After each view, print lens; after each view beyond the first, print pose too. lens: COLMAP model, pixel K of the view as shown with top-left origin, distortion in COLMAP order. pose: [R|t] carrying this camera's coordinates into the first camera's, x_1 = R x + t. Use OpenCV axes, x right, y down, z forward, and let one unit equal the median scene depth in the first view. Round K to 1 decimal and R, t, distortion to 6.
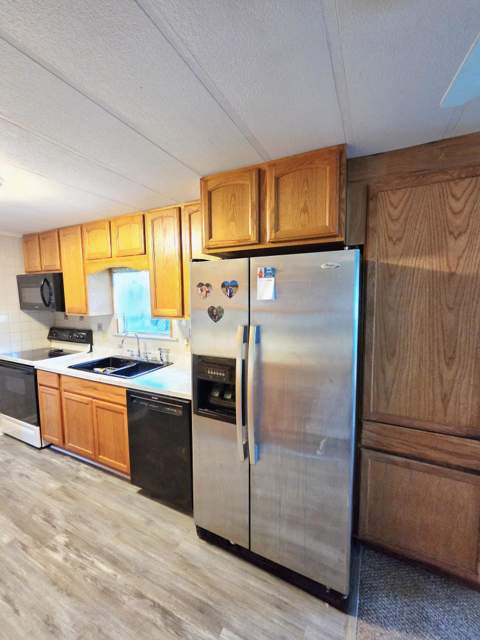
lens RADIAL K [[262.9, 0, 237.0], [0, 262.9, 318.0], [0, 0, 1]] dist [-0.002200, 0.006552]
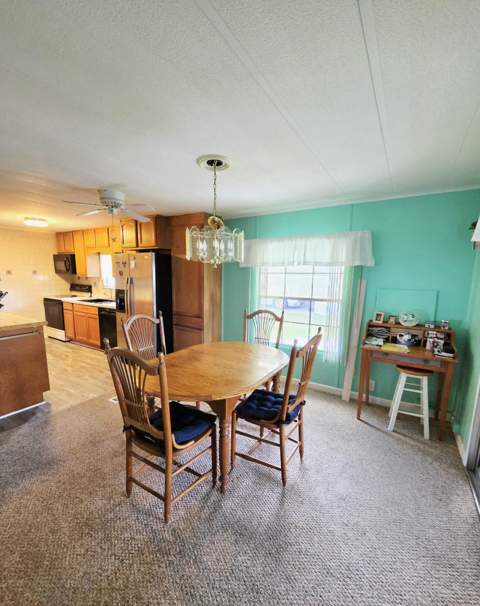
lens RADIAL K [[267.6, 0, 235.5], [0, 267.6, 313.5], [0, 0, 1]] dist [0.001004, -0.000016]
pose [[0.994152, 0.039788, -0.100394, 0.908094], [-0.032647, 0.996885, 0.071798, 0.104905], [0.102938, -0.068101, 0.992354, -1.078463]]
